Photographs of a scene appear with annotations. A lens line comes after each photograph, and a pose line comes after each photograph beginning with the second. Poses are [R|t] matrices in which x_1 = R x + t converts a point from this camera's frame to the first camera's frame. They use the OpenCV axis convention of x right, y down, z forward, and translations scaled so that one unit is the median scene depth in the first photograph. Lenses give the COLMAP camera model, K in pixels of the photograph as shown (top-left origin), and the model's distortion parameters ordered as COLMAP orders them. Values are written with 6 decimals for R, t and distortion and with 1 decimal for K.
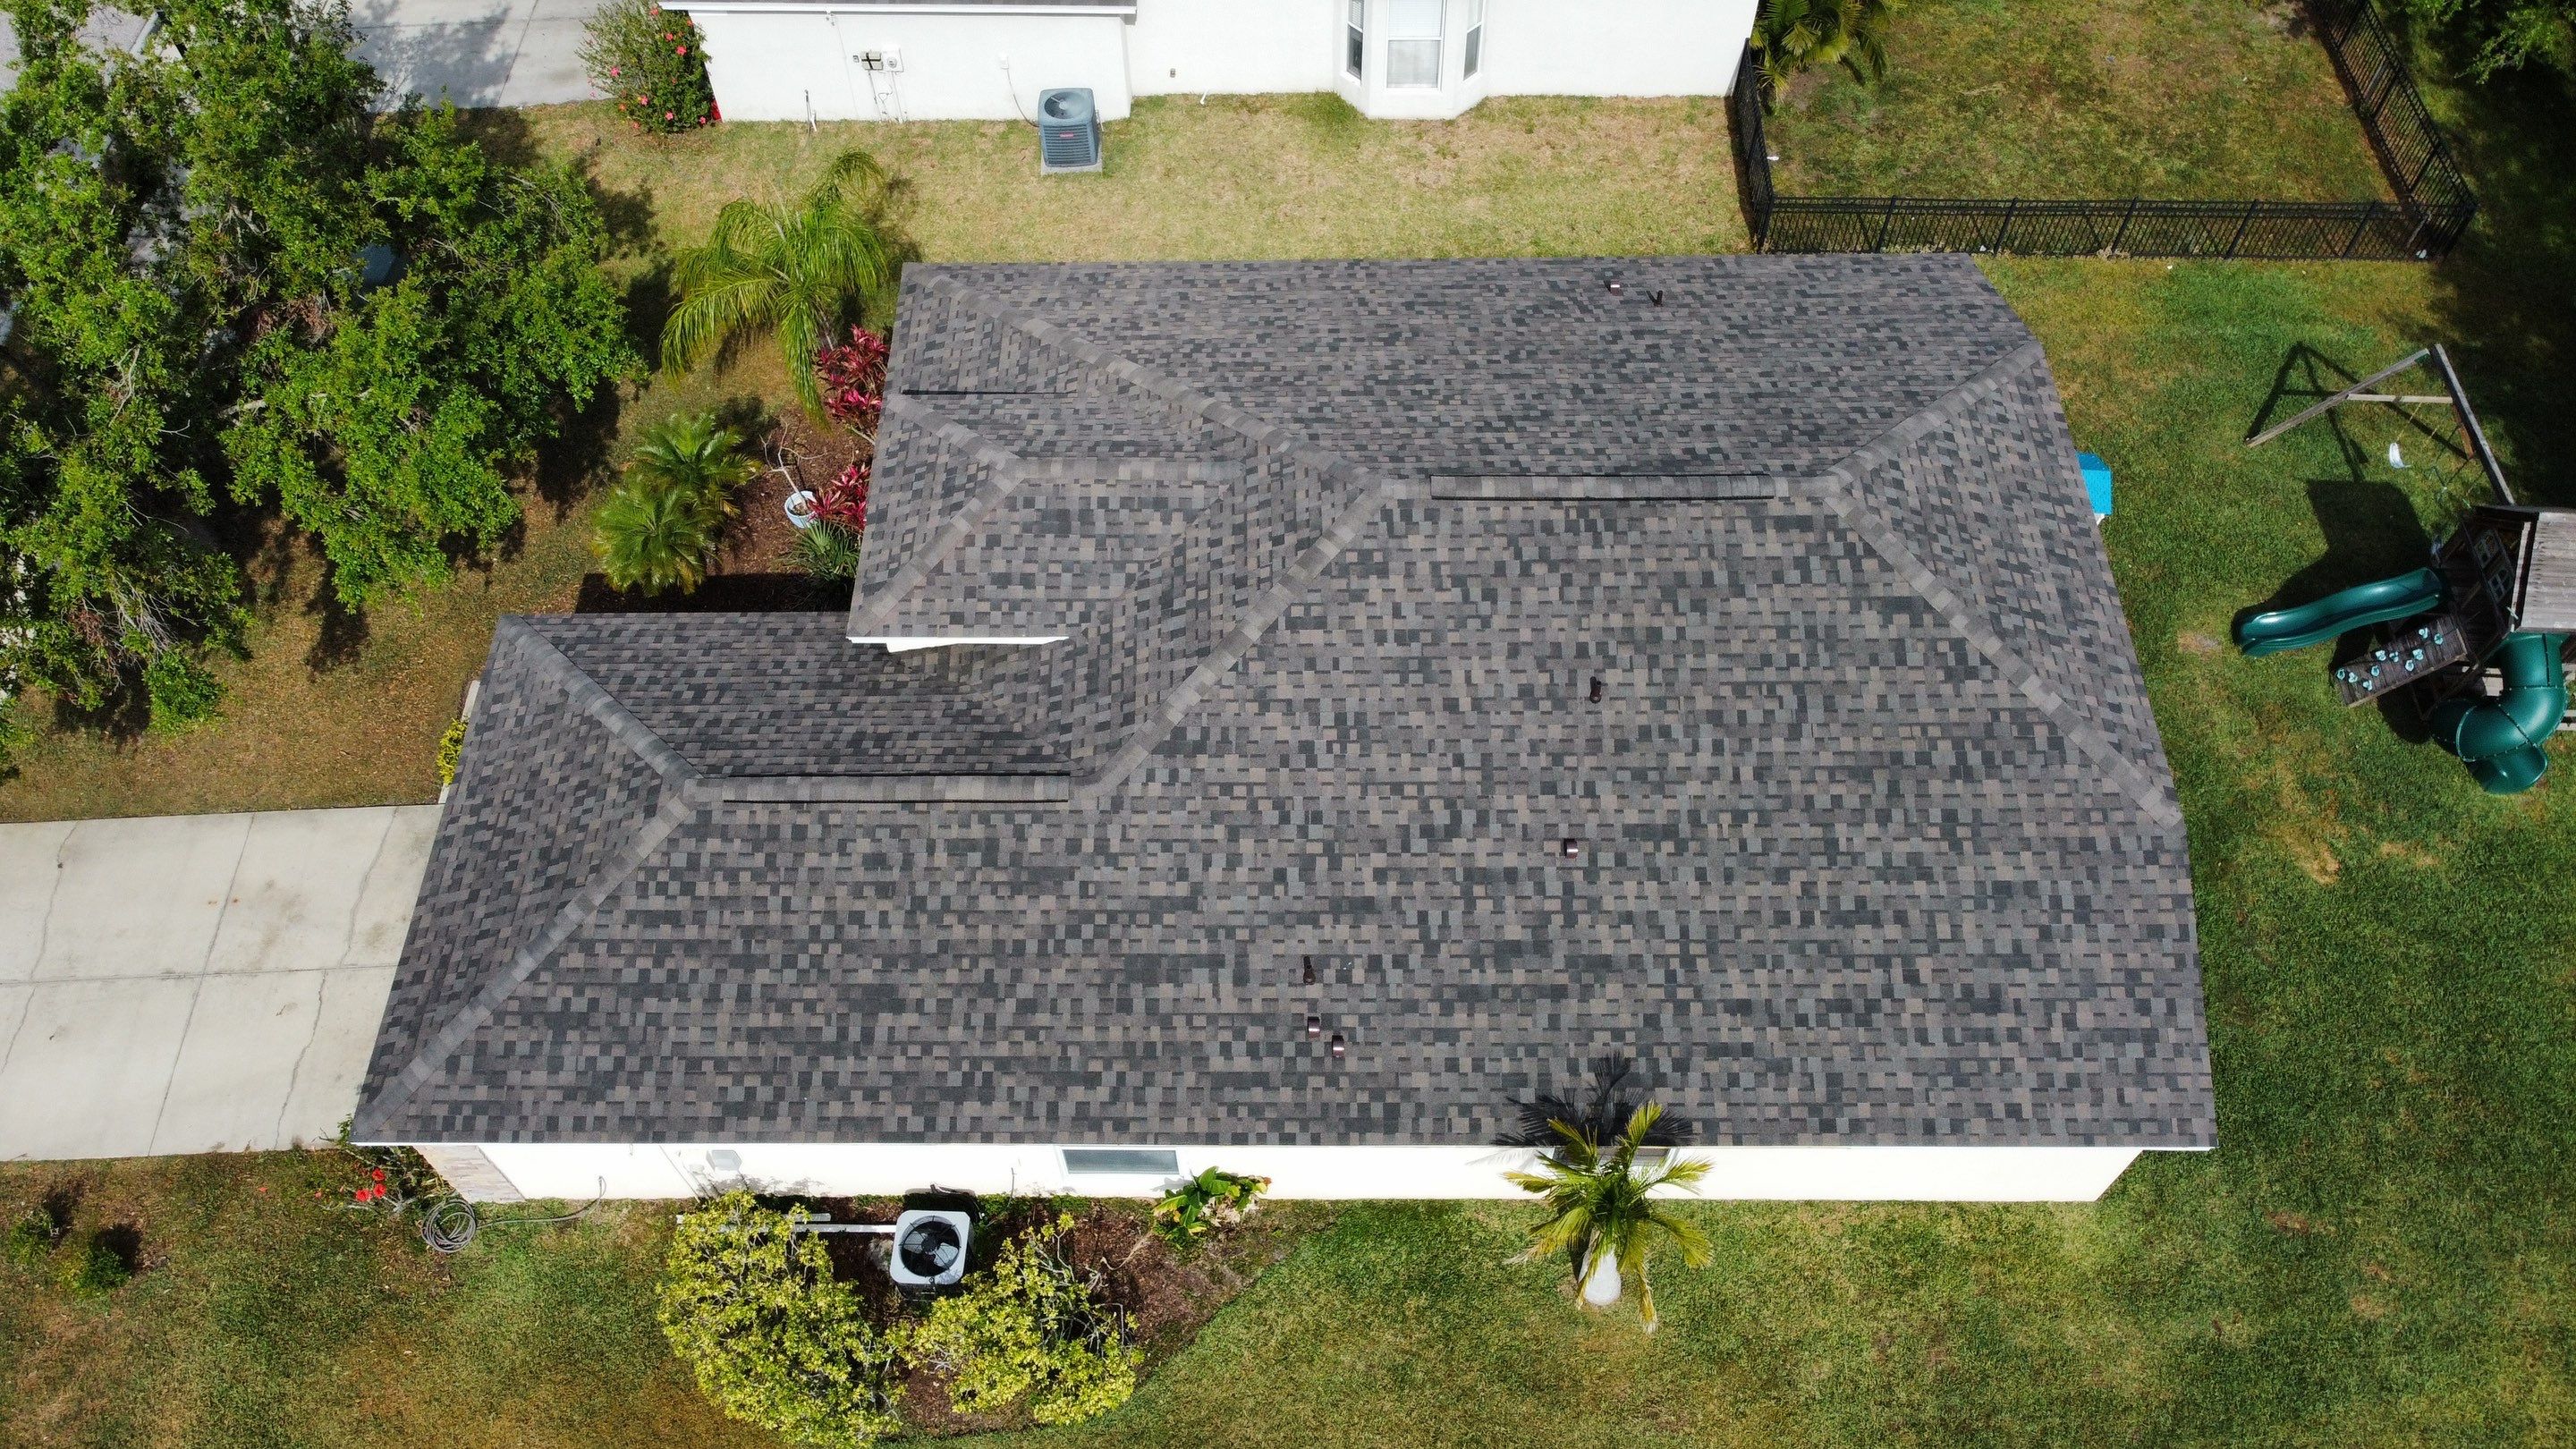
lens RADIAL K [[1962.3, 0, 1239.1], [0, 1962.3, 687.2], [0, 0, 1]] dist [0.001409, -0.014453]
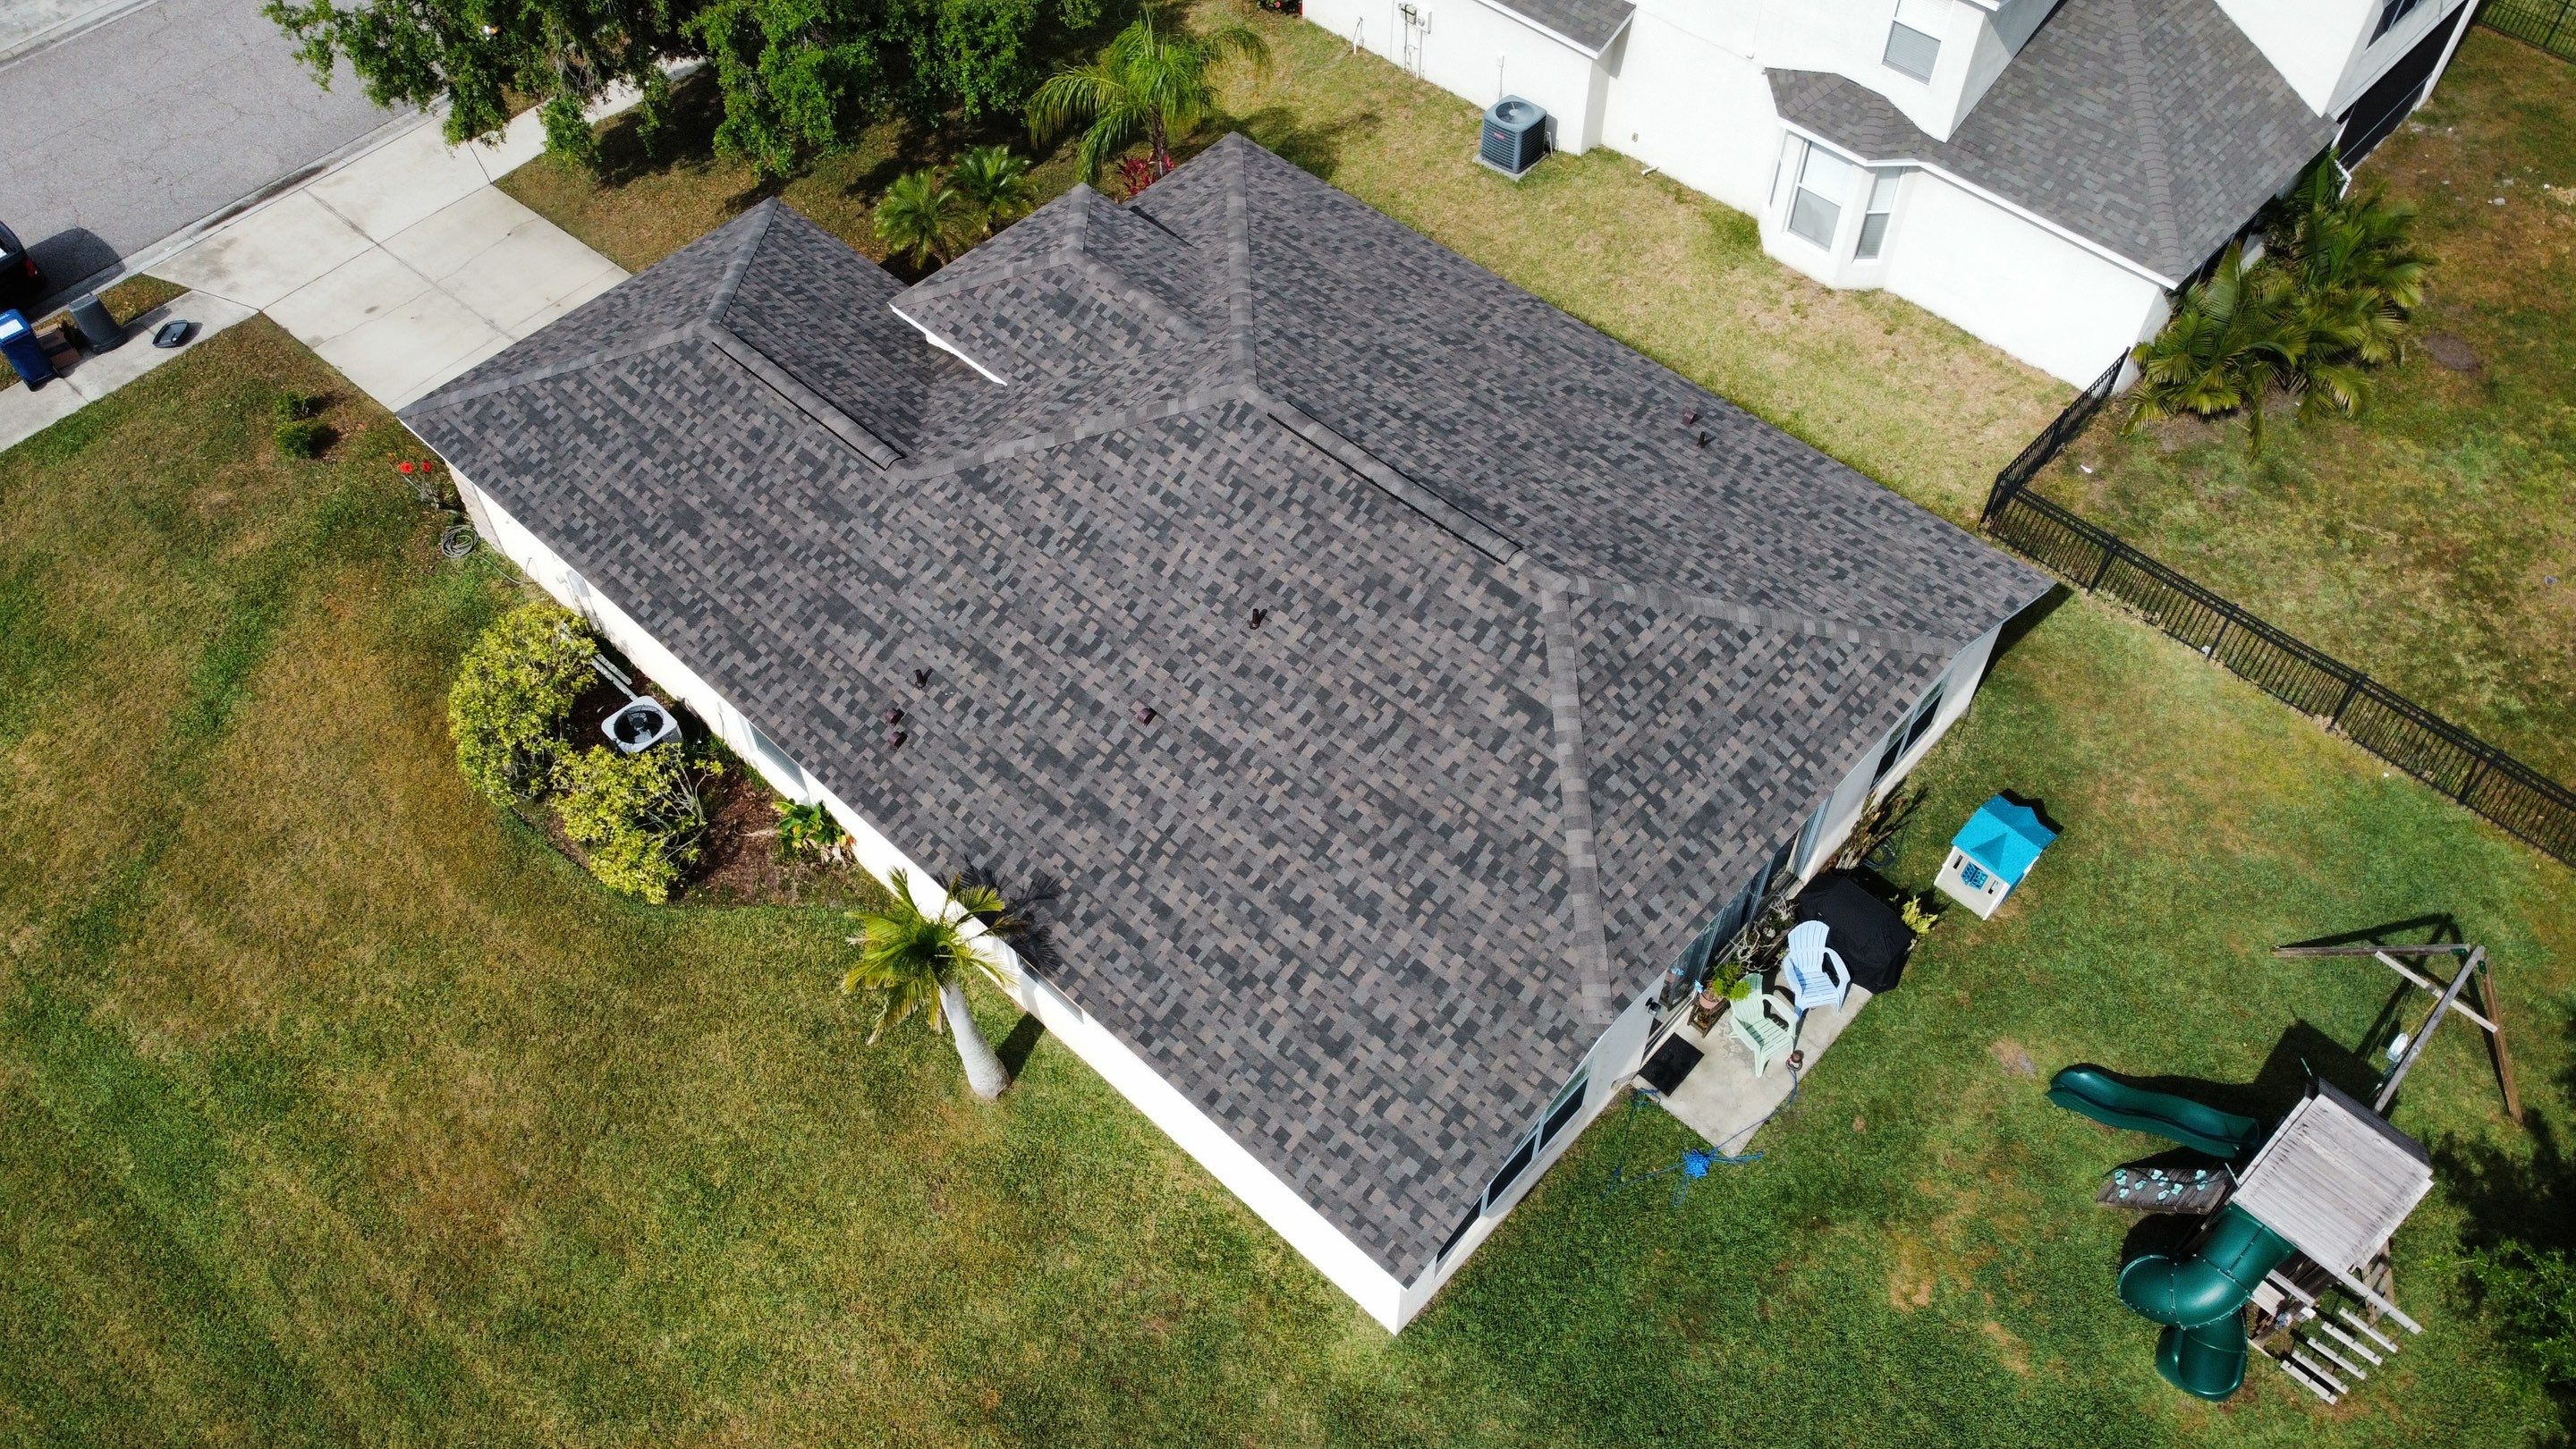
lens RADIAL K [[1962.3, 0, 1242.1], [0, 1962.3, 675.3], [0, 0, 1]] dist [0.001409, -0.014453]
pose [[0.736219, 0.528388, -0.422833, 0.645225], [-0.554194, 0.829319, 0.071408, -0.044887], [0.388394, 0.181759, 0.903390, 0.011232]]
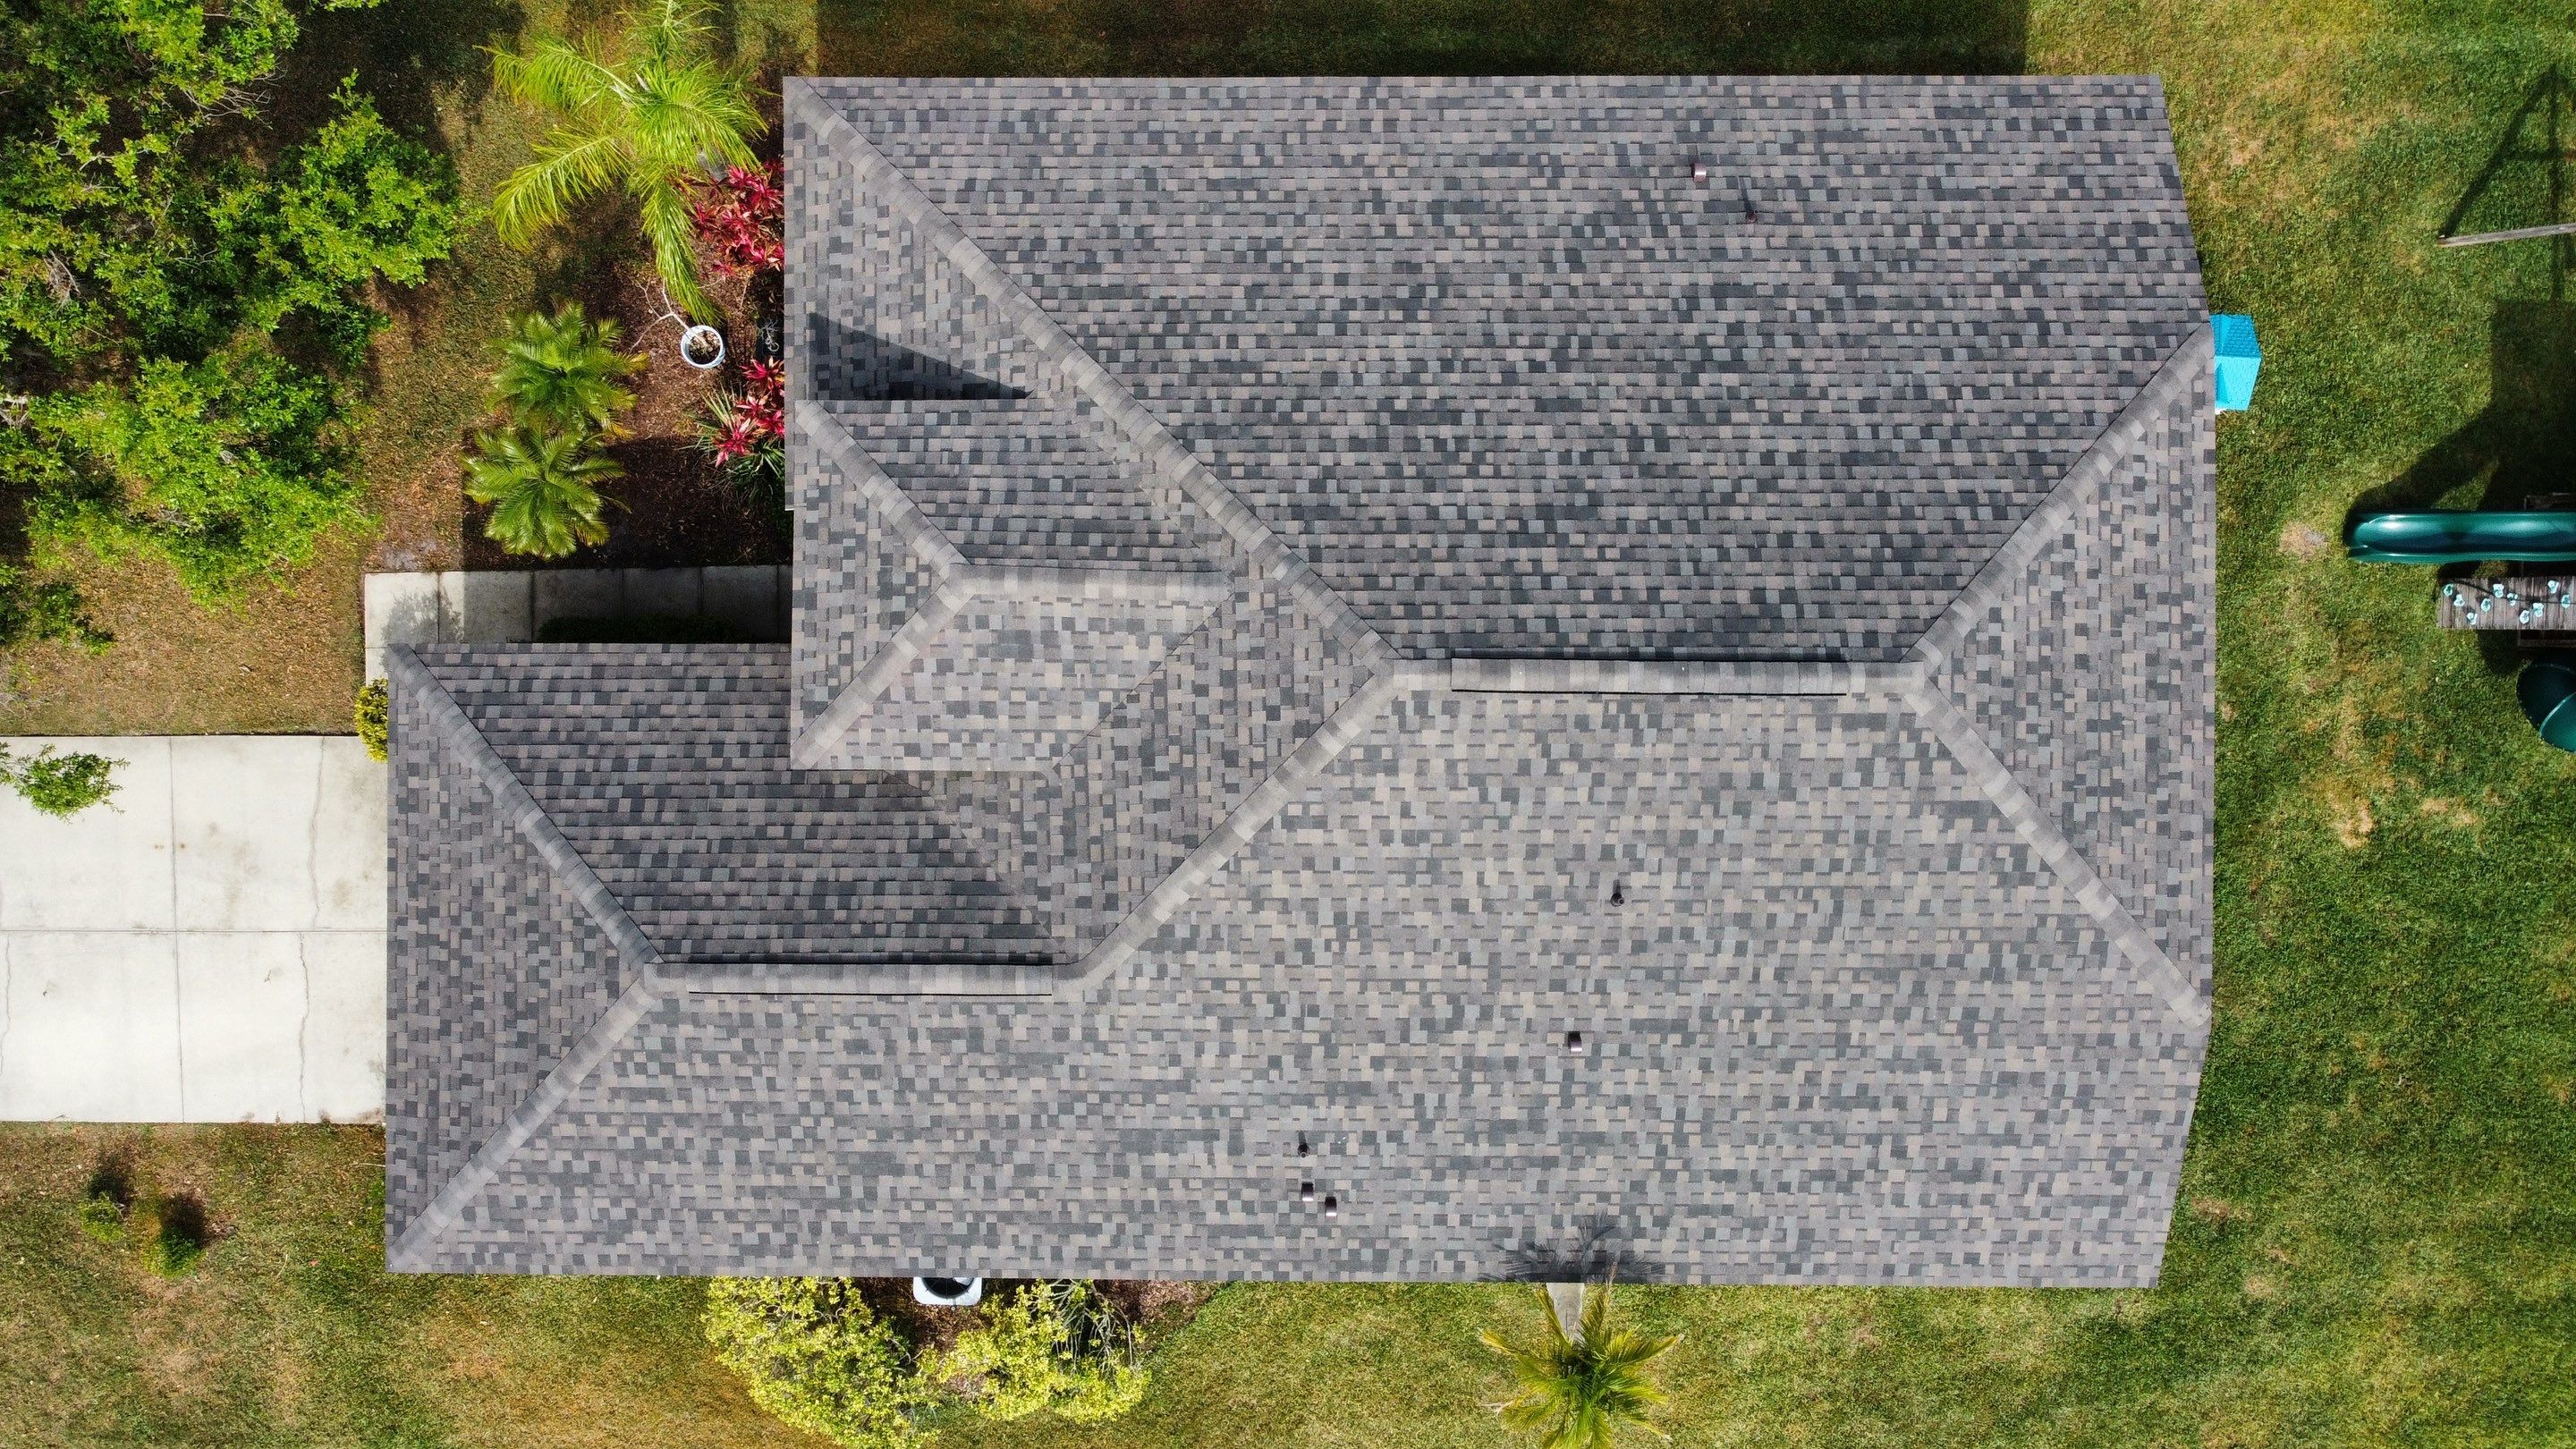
lens RADIAL K [[1962.3, 0, 1243.4], [0, 1962.3, 698.6], [0, 0, 1]] dist [0.001409, -0.014453]
pose [[0.999883, -0.012141, 0.009357, -0.001567], [0.004655, 0.822153, 0.569248, -0.591000], [-0.014604, -0.569137, 0.822113, 0.292425]]
